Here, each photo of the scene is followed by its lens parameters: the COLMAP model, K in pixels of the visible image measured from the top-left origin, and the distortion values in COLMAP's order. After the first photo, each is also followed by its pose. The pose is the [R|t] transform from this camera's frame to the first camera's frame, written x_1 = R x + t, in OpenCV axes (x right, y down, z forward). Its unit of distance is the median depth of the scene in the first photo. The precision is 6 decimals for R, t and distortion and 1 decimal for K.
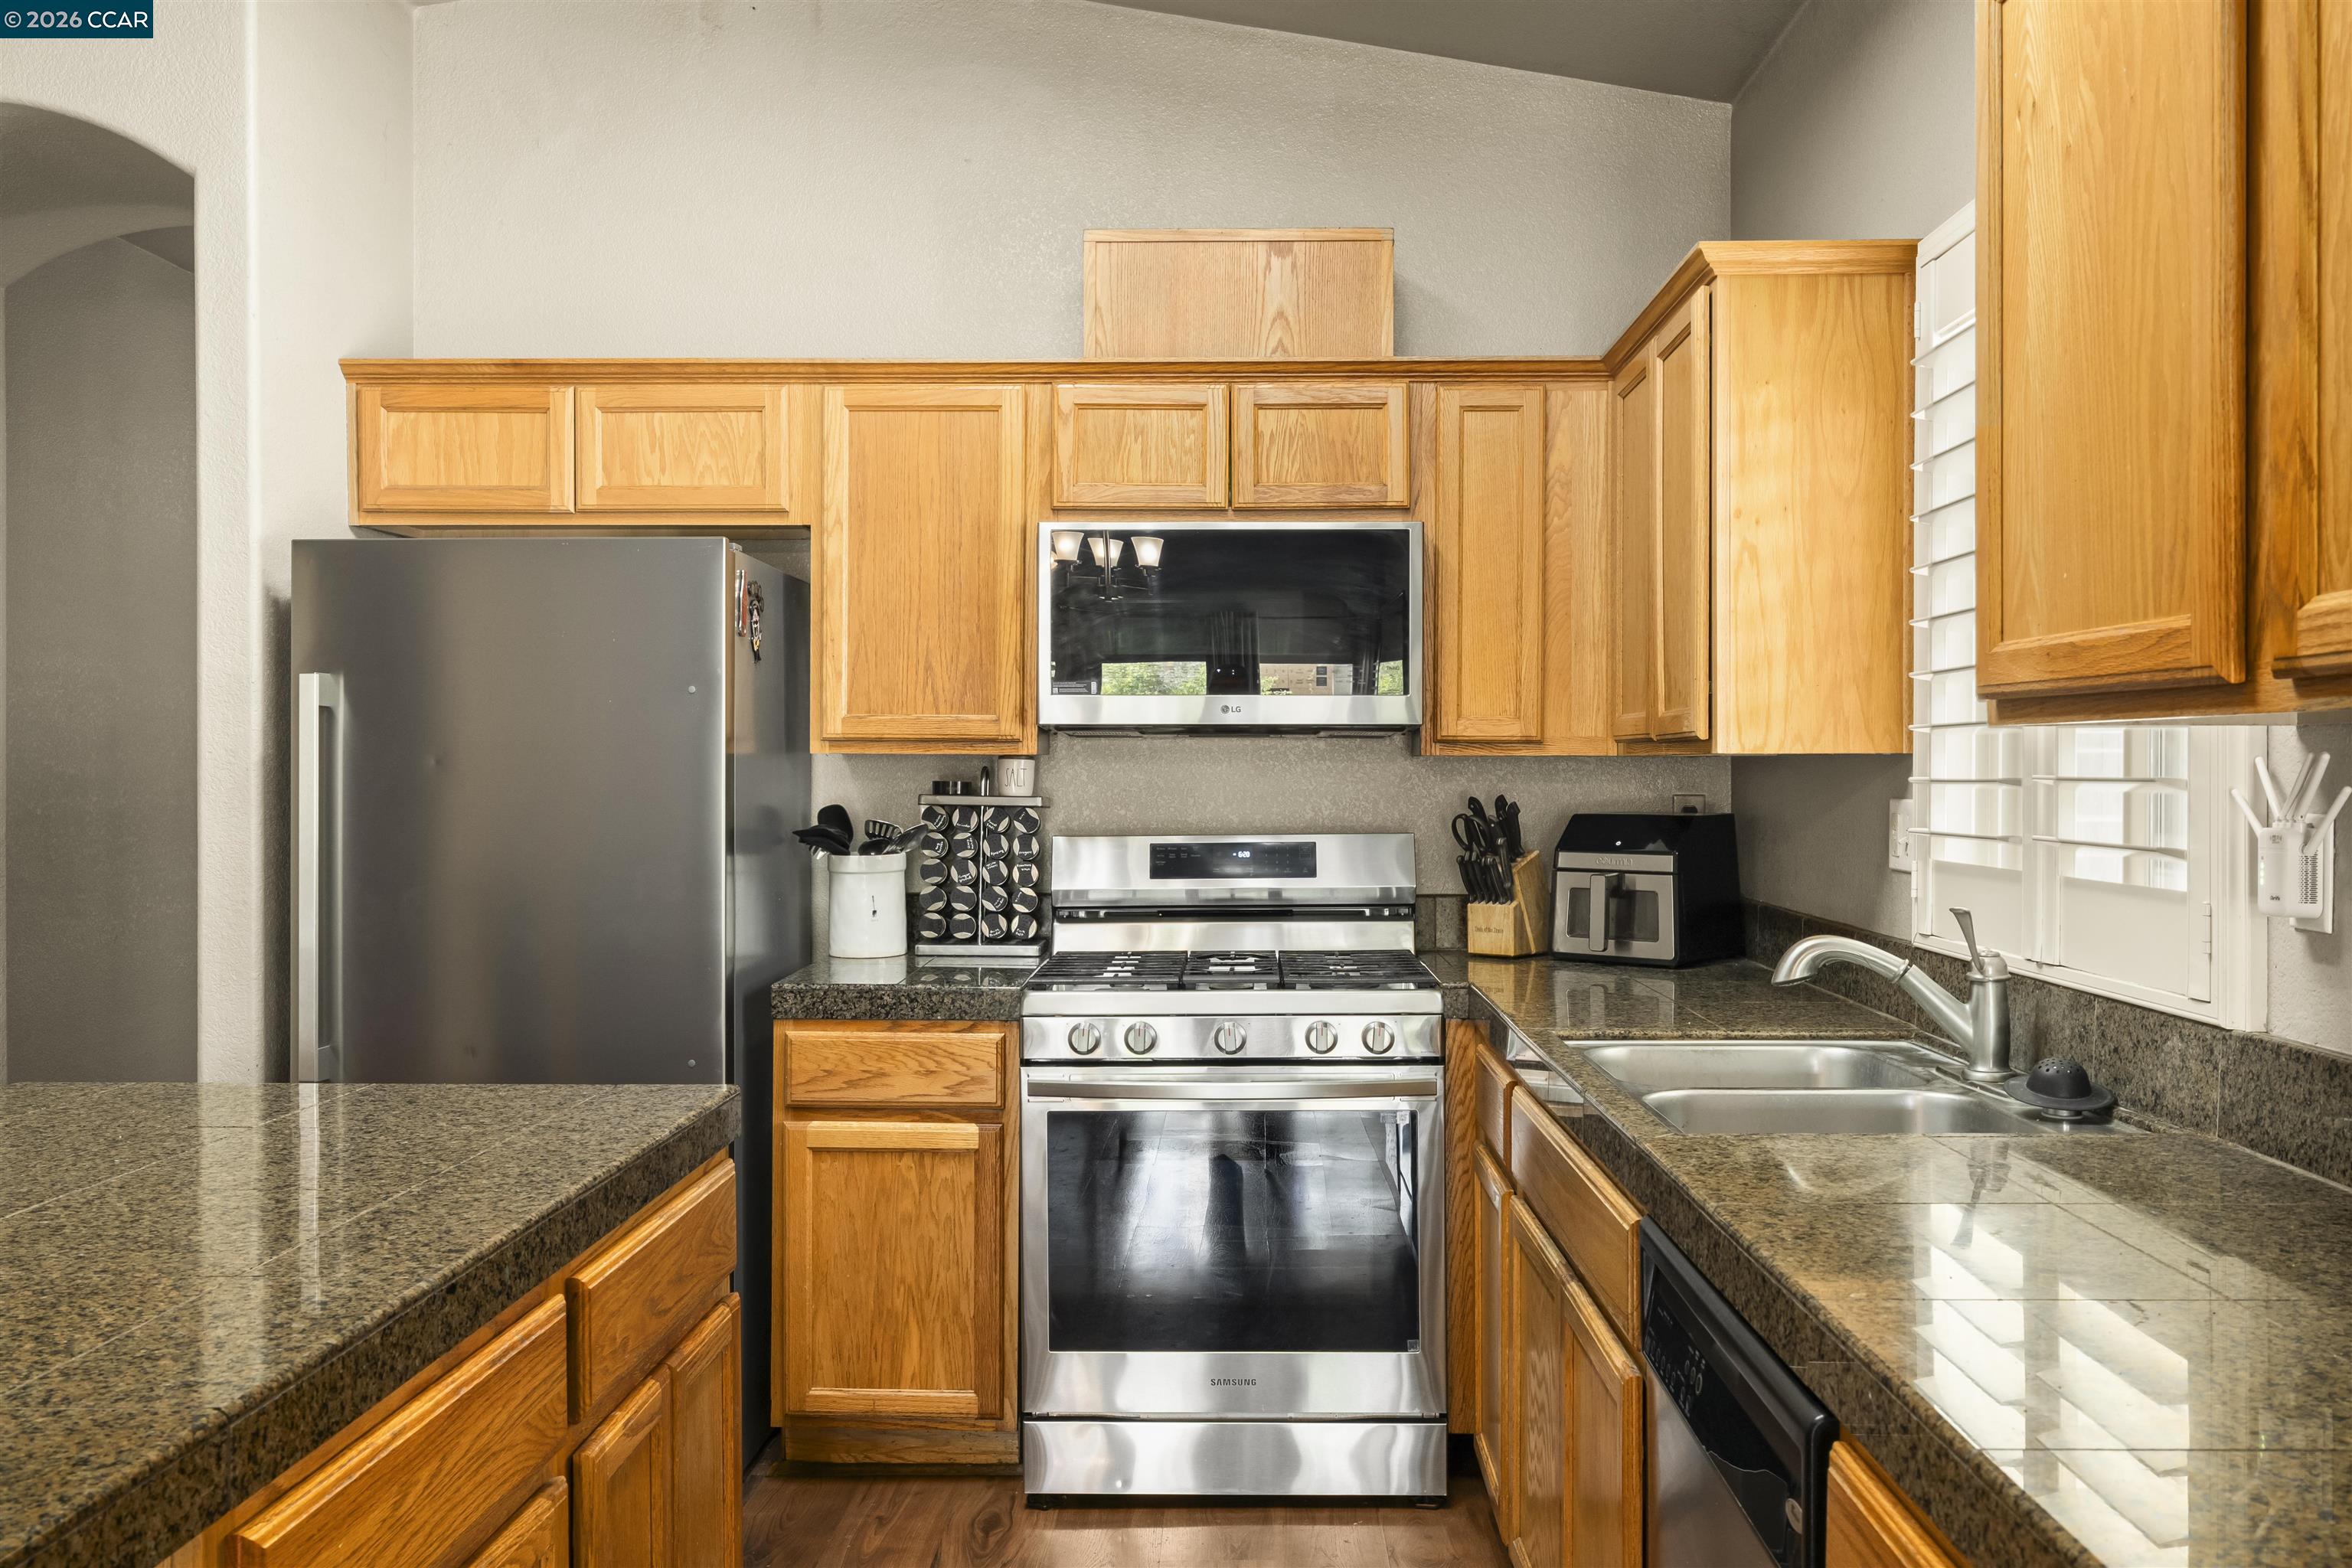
lens RADIAL K [[1918.1, 0, 1178.7], [0, 1918.1, 771.3], [0, 0, 1]] dist [-0.000605, 0.004383]
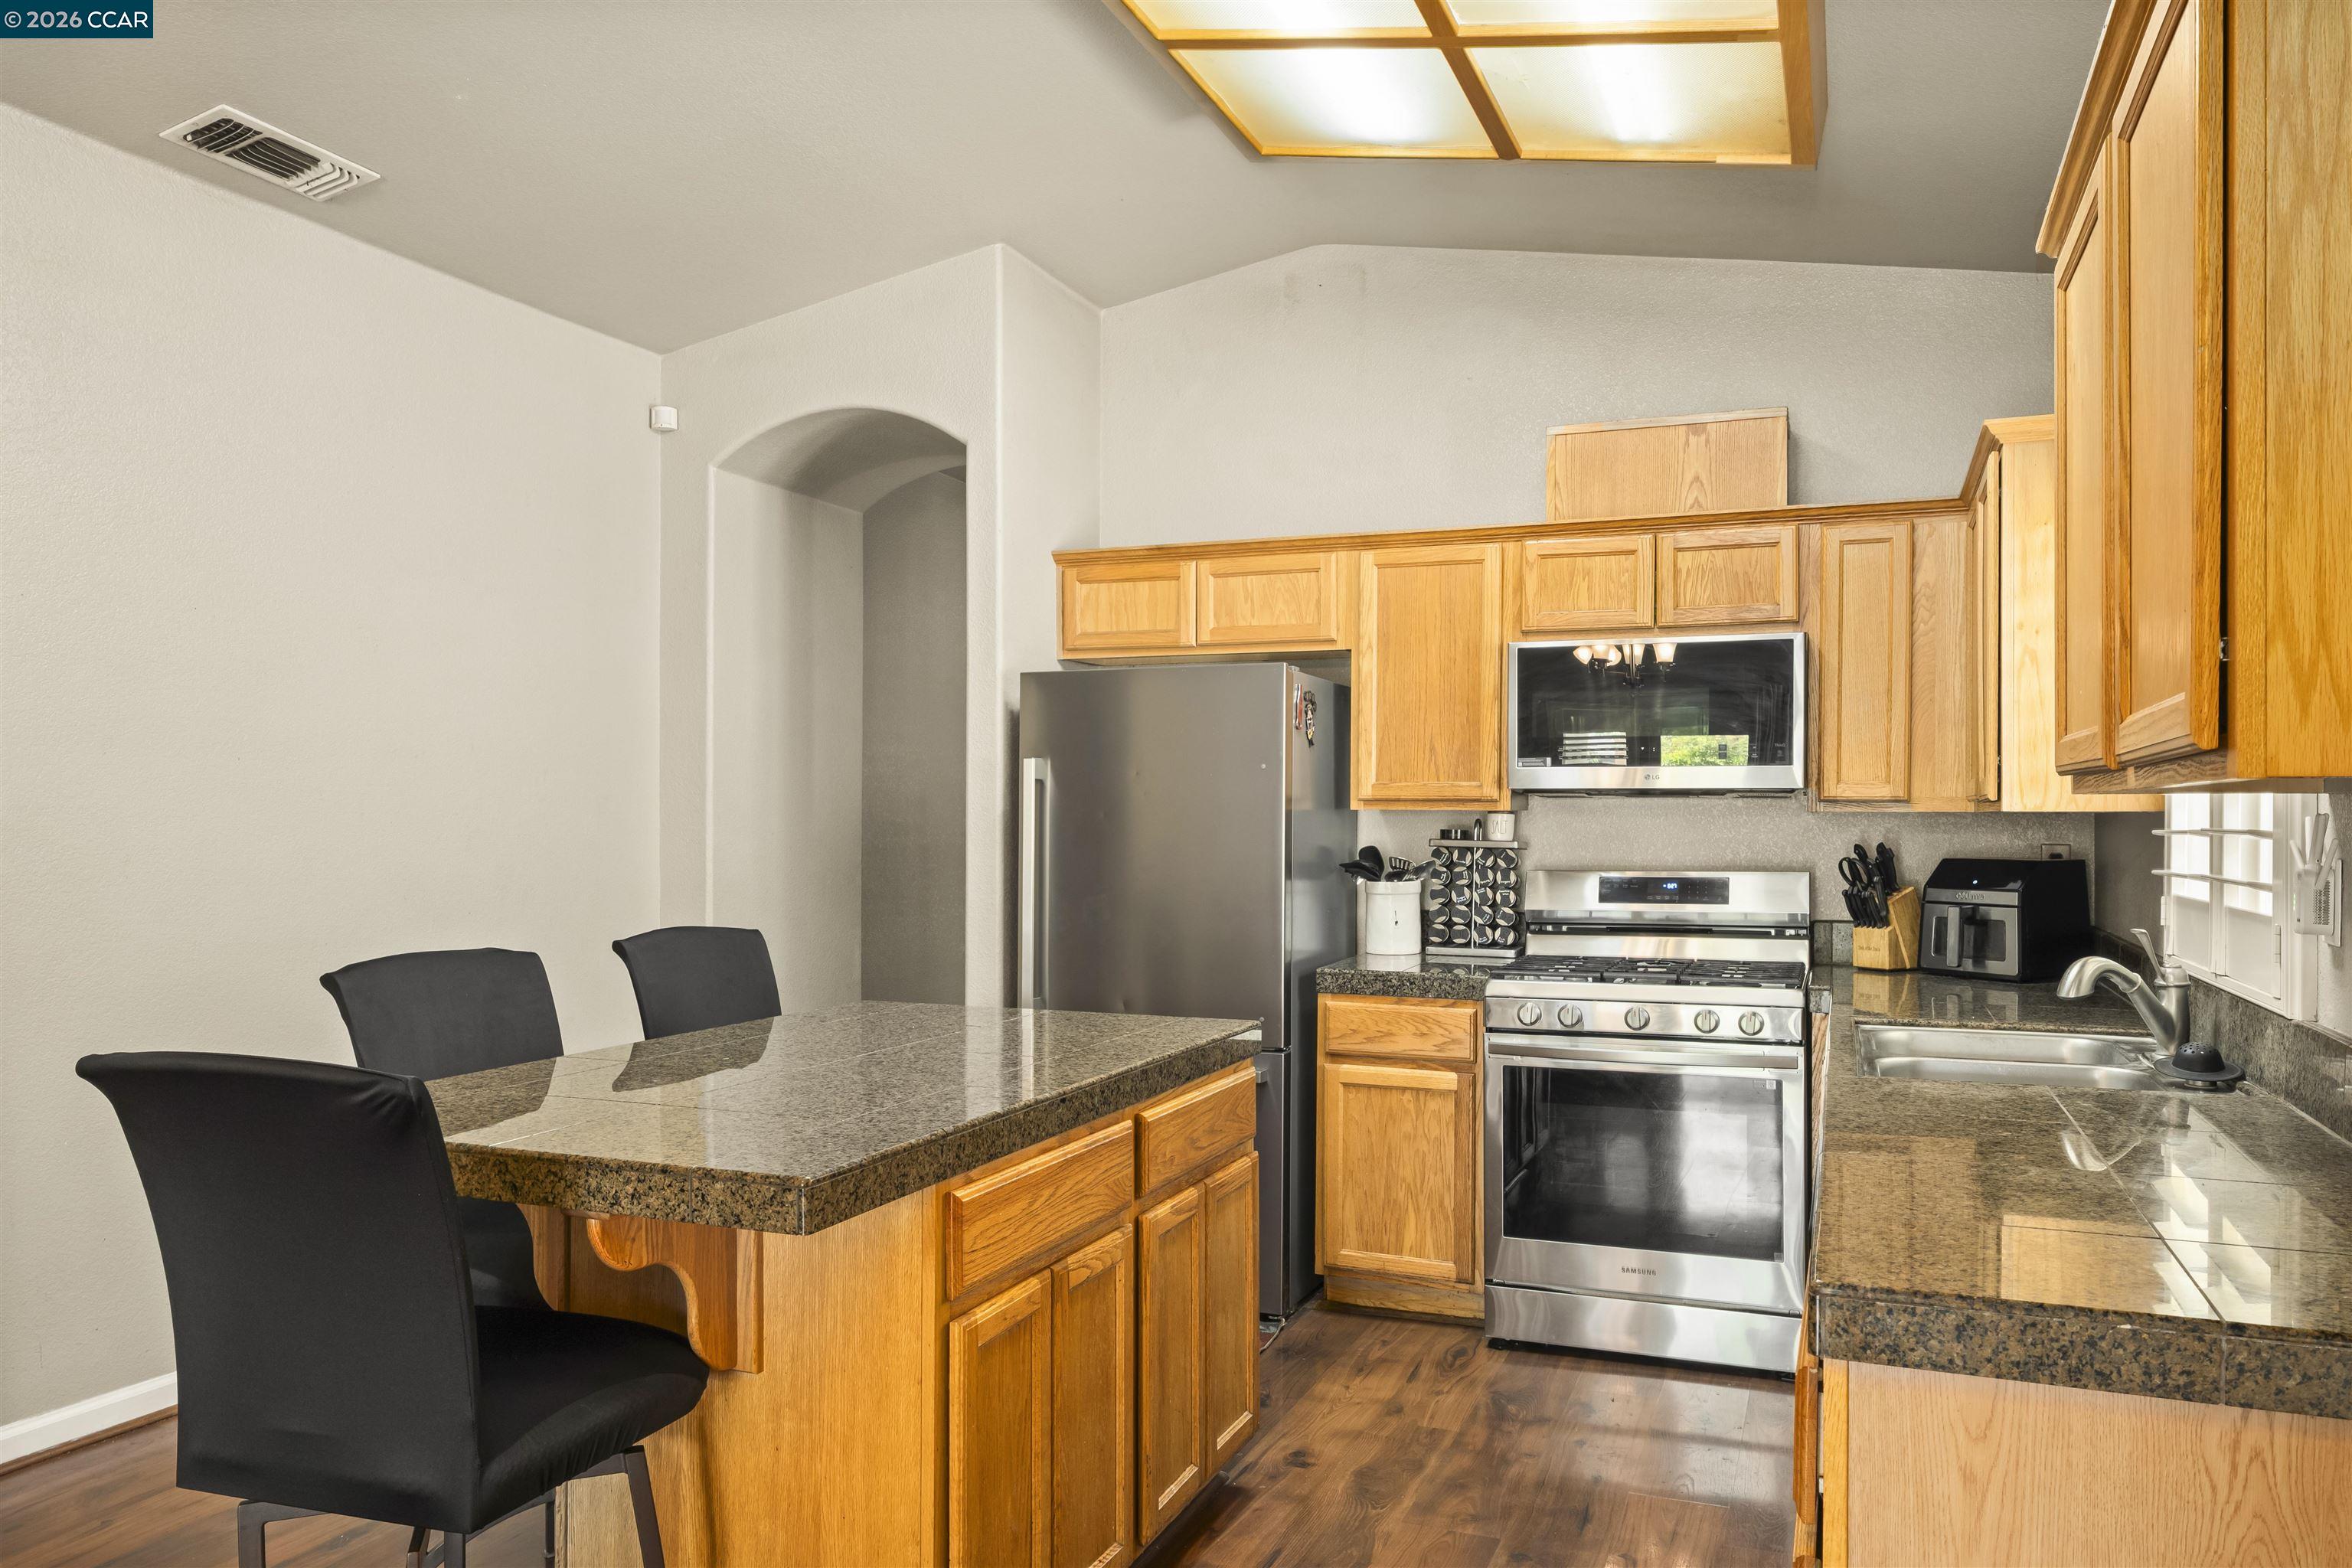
lens RADIAL K [[1647.5, 0, 1177.3], [0, 1647.5, 798.1], [0, 0, 1]] dist [0.002875, 0.001439]
pose [[0.935350, -0.001270, -0.353722, 0.128515], [-0.003691, 0.999904, -0.013351, -0.000965], [0.353705, 0.013793, 0.935255, -0.203331]]
